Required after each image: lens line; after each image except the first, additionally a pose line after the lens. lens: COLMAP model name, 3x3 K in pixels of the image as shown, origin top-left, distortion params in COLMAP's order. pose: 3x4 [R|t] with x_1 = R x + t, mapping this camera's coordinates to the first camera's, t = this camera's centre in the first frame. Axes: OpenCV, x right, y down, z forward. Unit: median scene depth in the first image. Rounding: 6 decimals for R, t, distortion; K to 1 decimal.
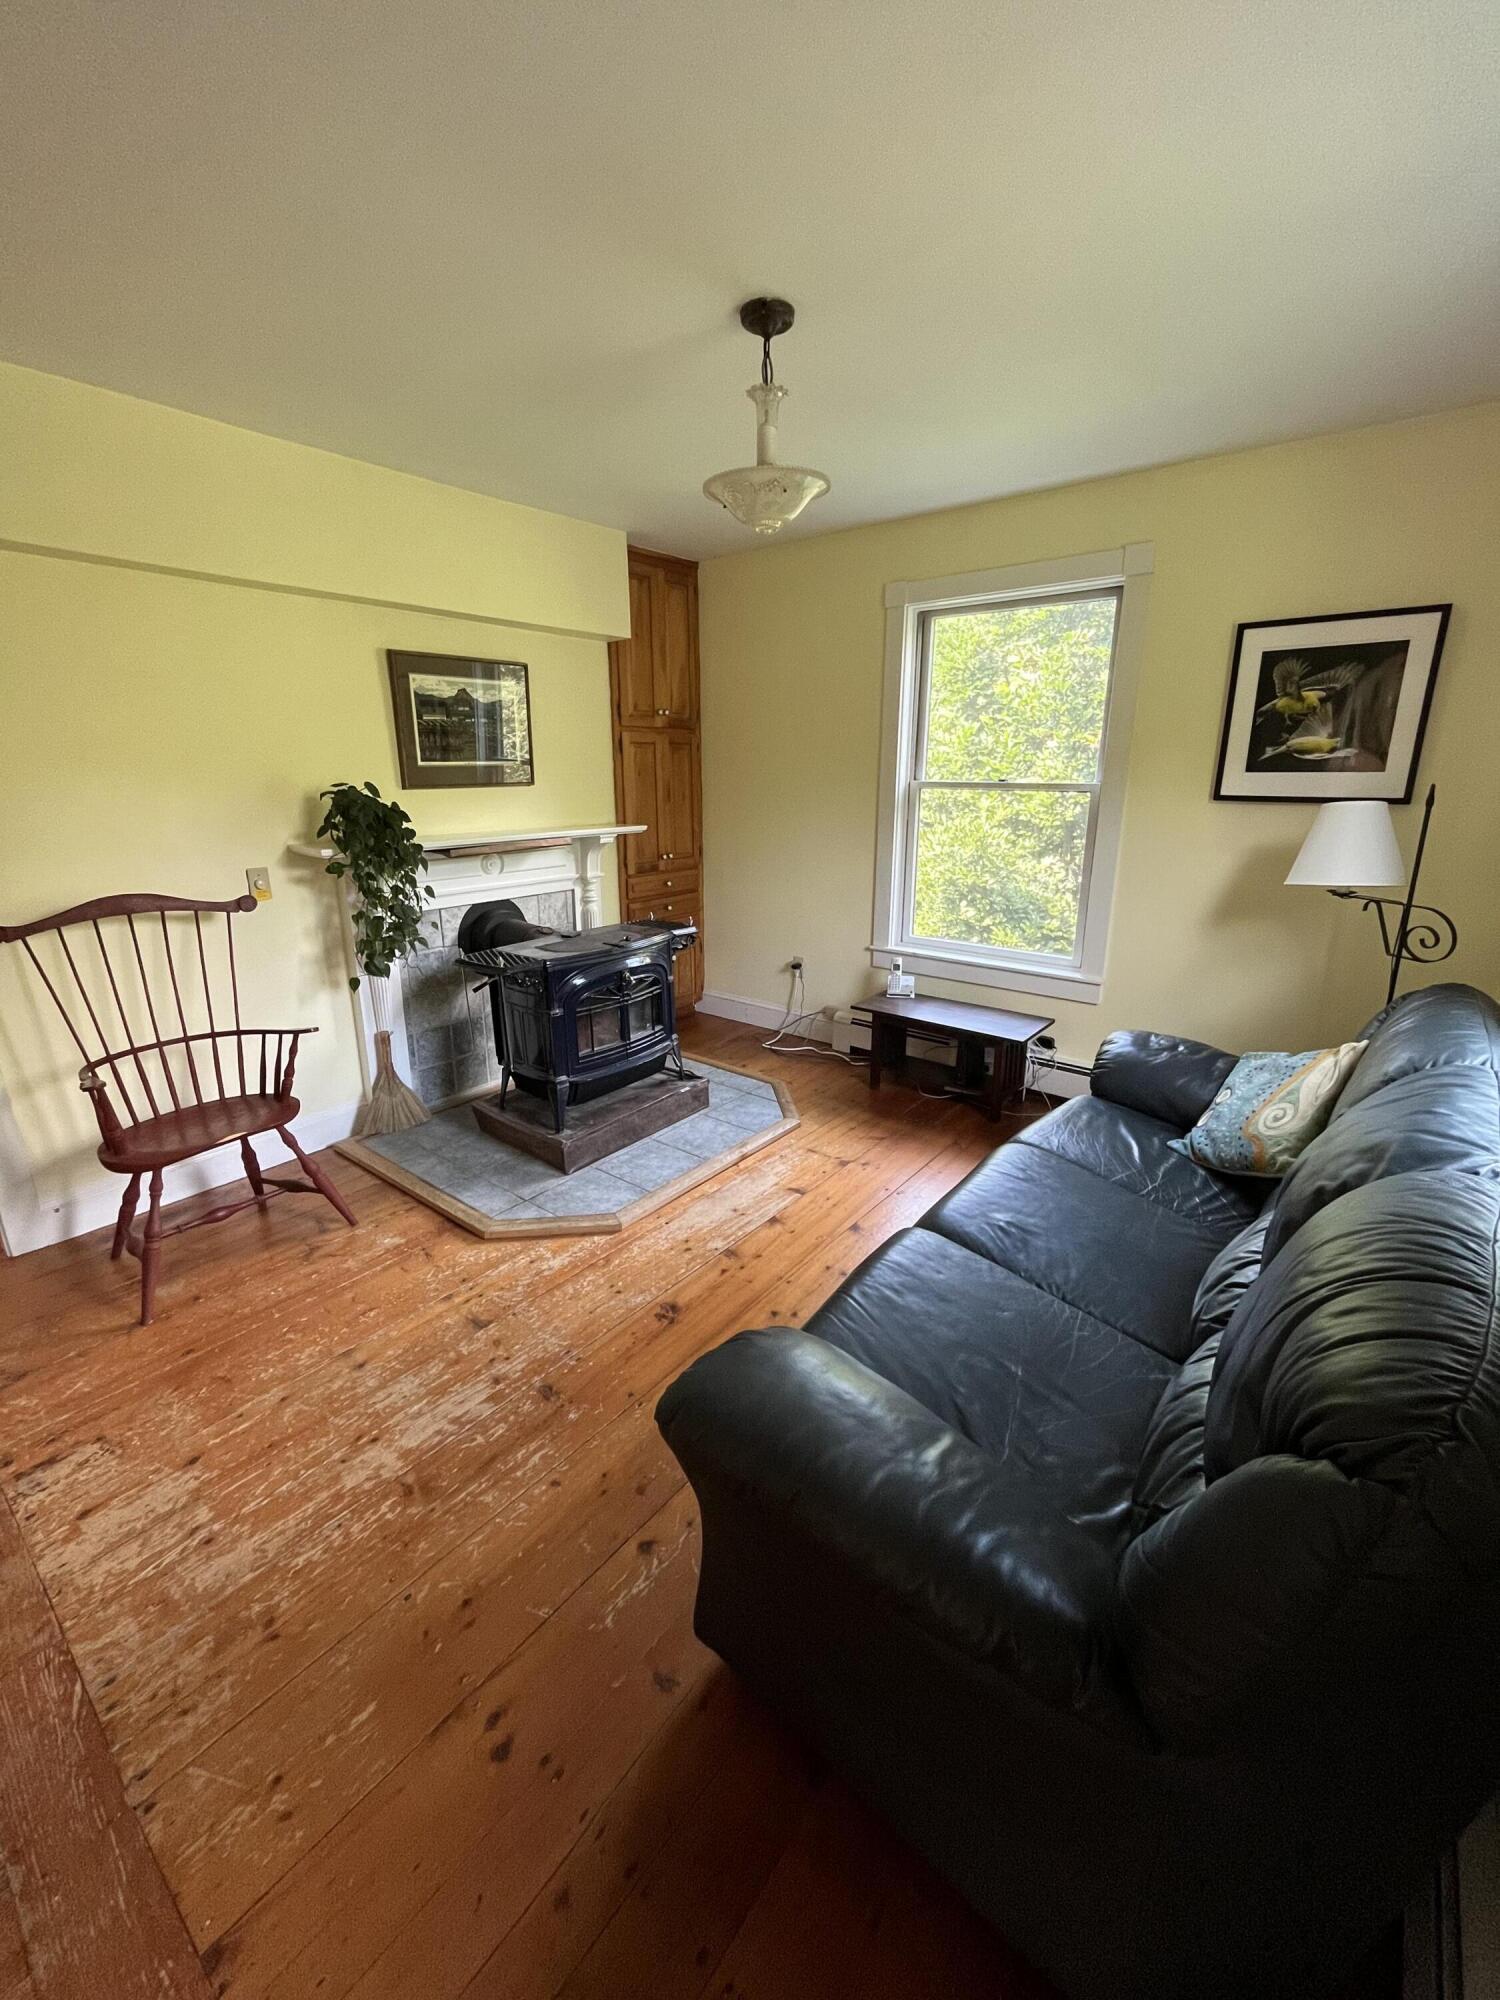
lens RADIAL K [[814.6, 0, 746.5], [0, 814.6, 991.6], [0, 0, 1]] dist [-0.000428, -0.001044]
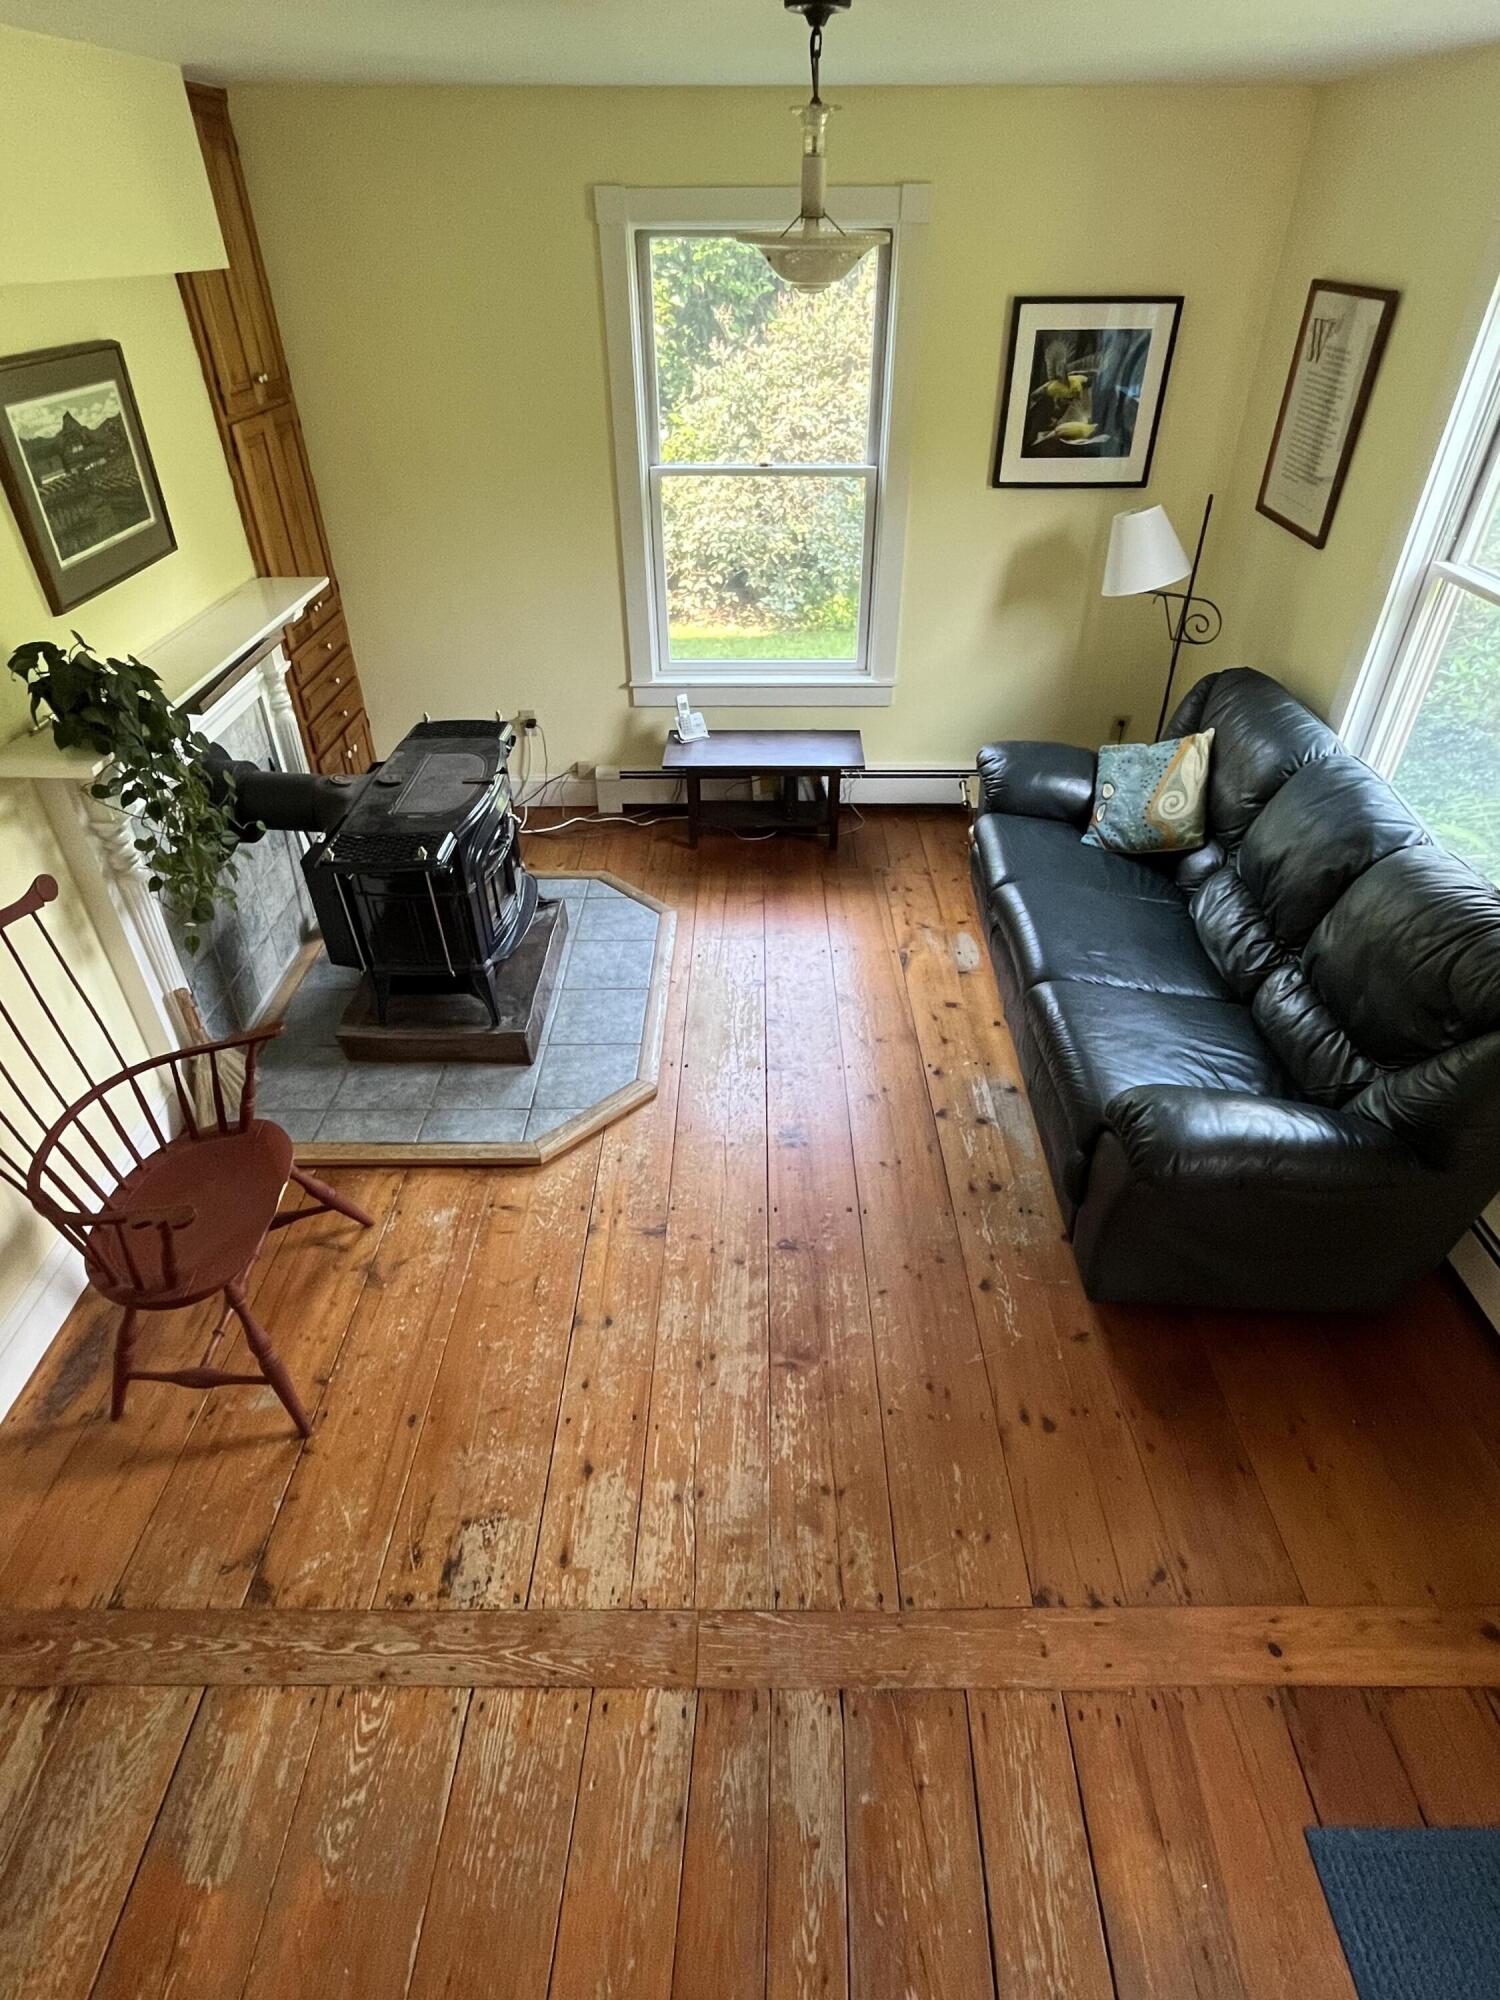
lens RADIAL K [[1051.7, 0, 756.2], [0, 1051.7, 1001.9], [0, 0, 1]] dist [-0.003054, -0.001627]
pose [[0.778441, -0.371936, 0.505661, -0.607331], [0.169063, 0.900014, 0.401737, -0.253074], [-0.604523, -0.227240, 0.763488, 0.031078]]
